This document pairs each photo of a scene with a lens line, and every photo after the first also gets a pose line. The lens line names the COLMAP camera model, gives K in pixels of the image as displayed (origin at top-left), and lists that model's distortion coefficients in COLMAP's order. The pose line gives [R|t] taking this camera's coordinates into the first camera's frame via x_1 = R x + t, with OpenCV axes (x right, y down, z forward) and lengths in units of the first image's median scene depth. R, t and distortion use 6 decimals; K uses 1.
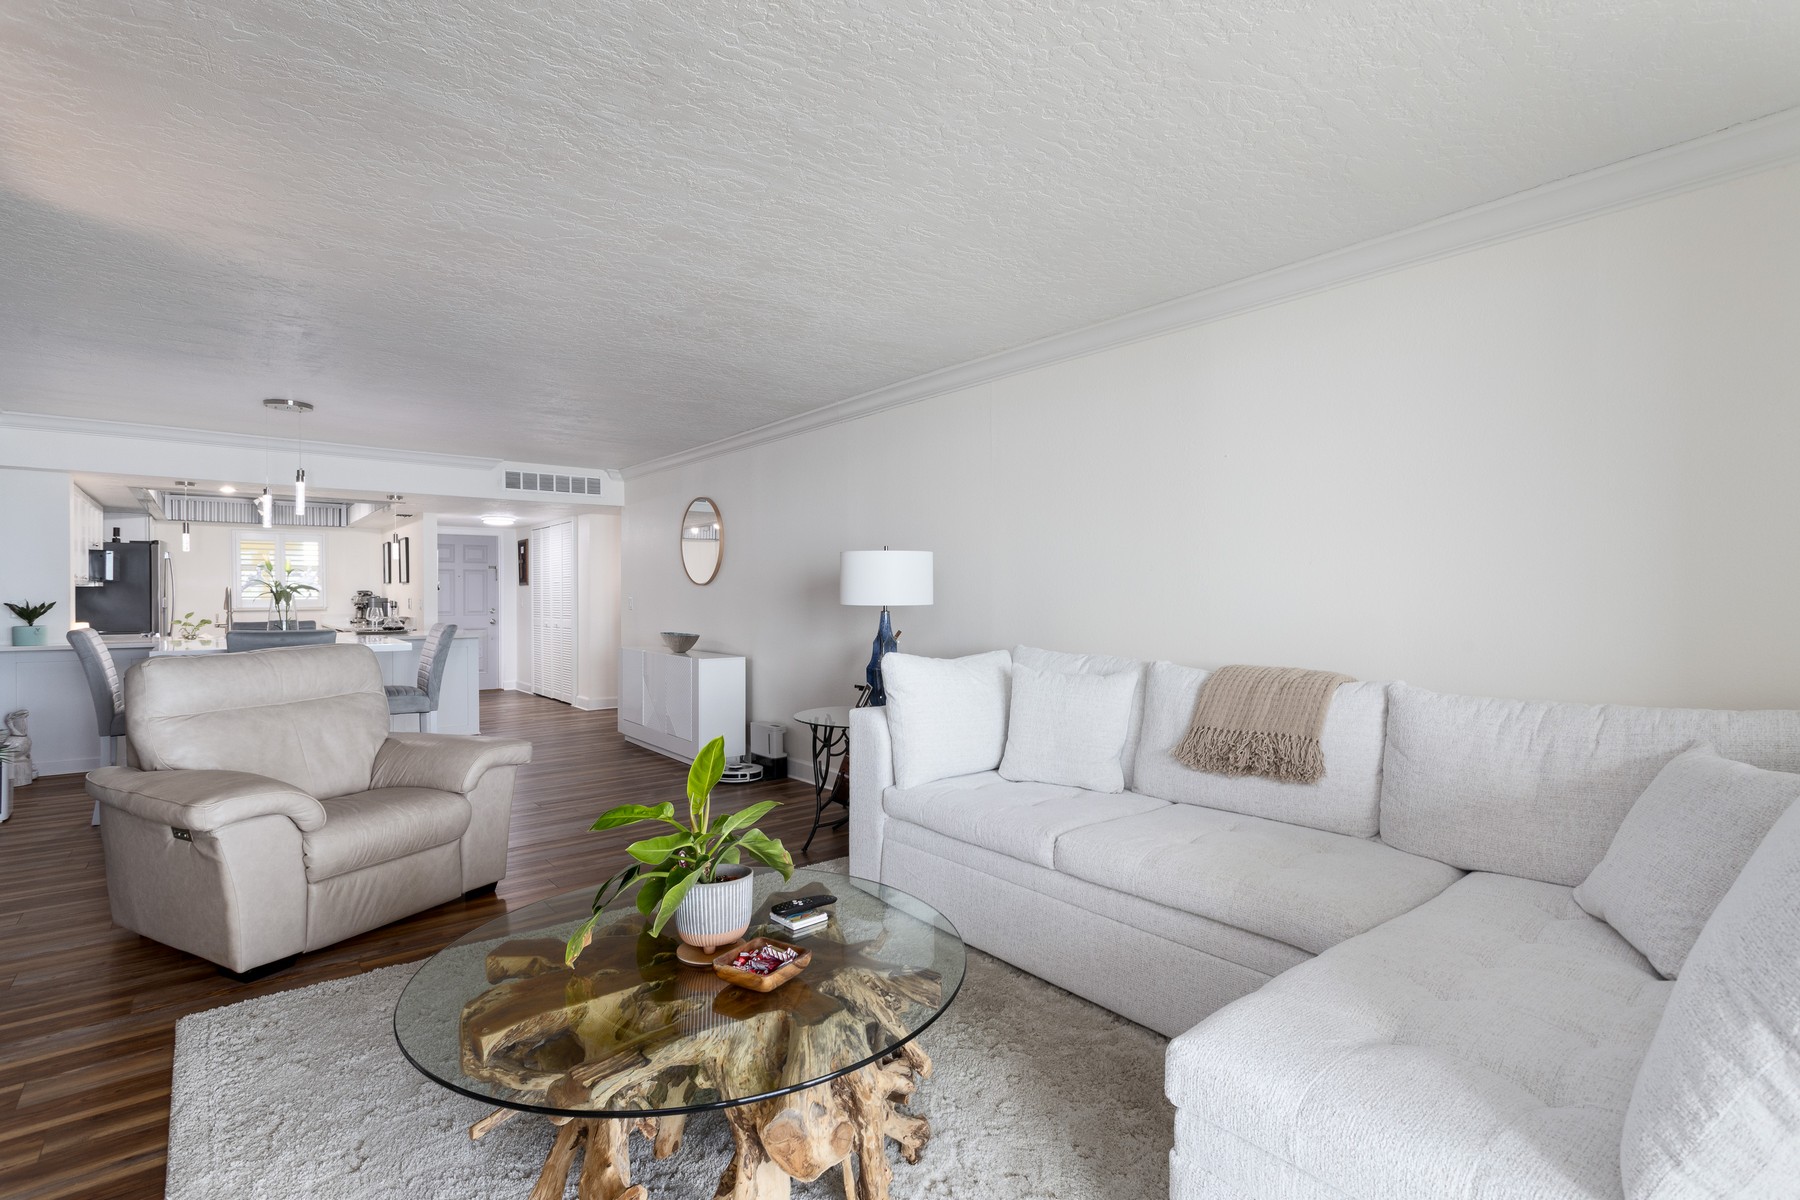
lens RADIAL K [[840.1, 0, 900.0], [0, 840.1, 600.0], [0, 0, 1]] dist [0.001055, 0.000084]
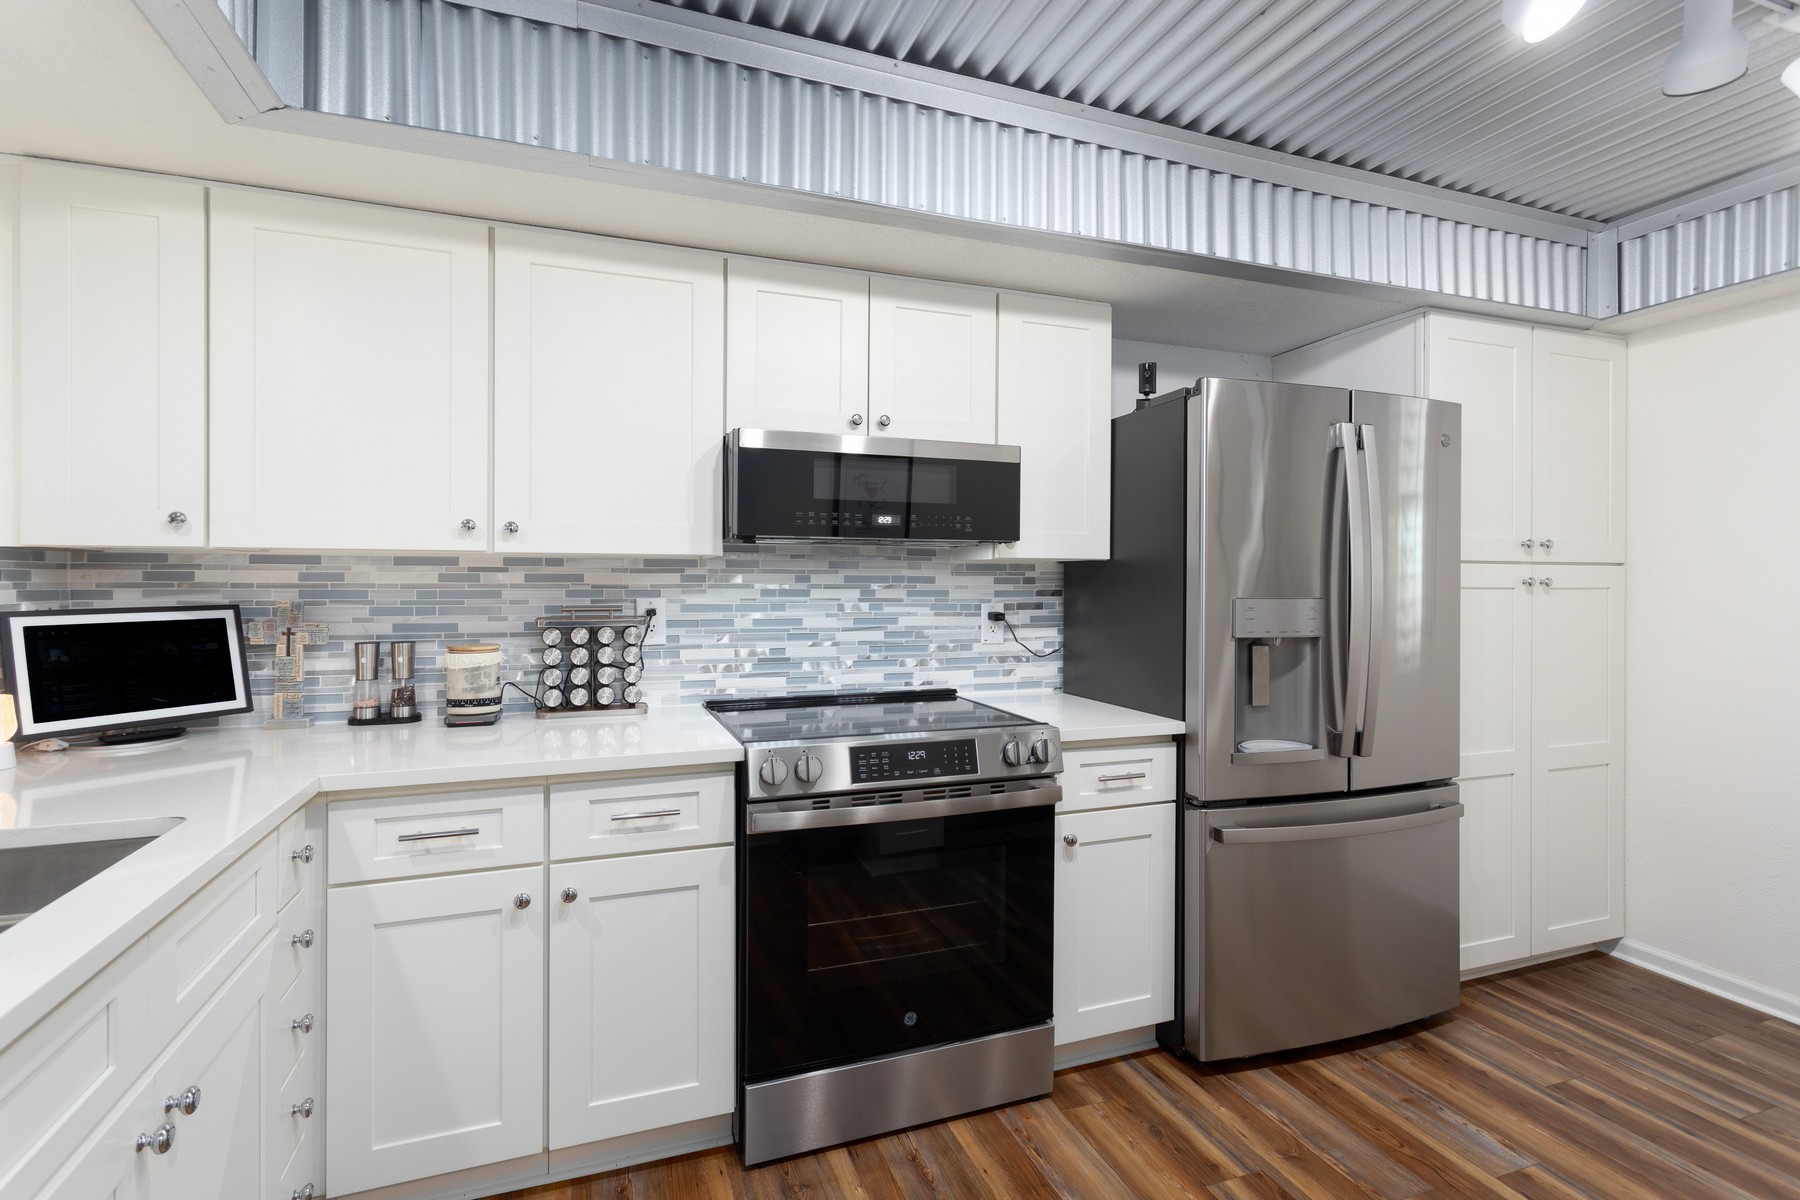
lens RADIAL K [[862.1, 0, 903.2], [0, 862.1, 583.6], [0, 0, 1]] dist [0.003153, 0.000620]
pose [[-0.319154, 0.002245, -0.947700, -0.462361], [-0.006995, 0.999964, 0.004725, -0.005770], [0.947677, 0.008137, -0.319127, 0.770778]]
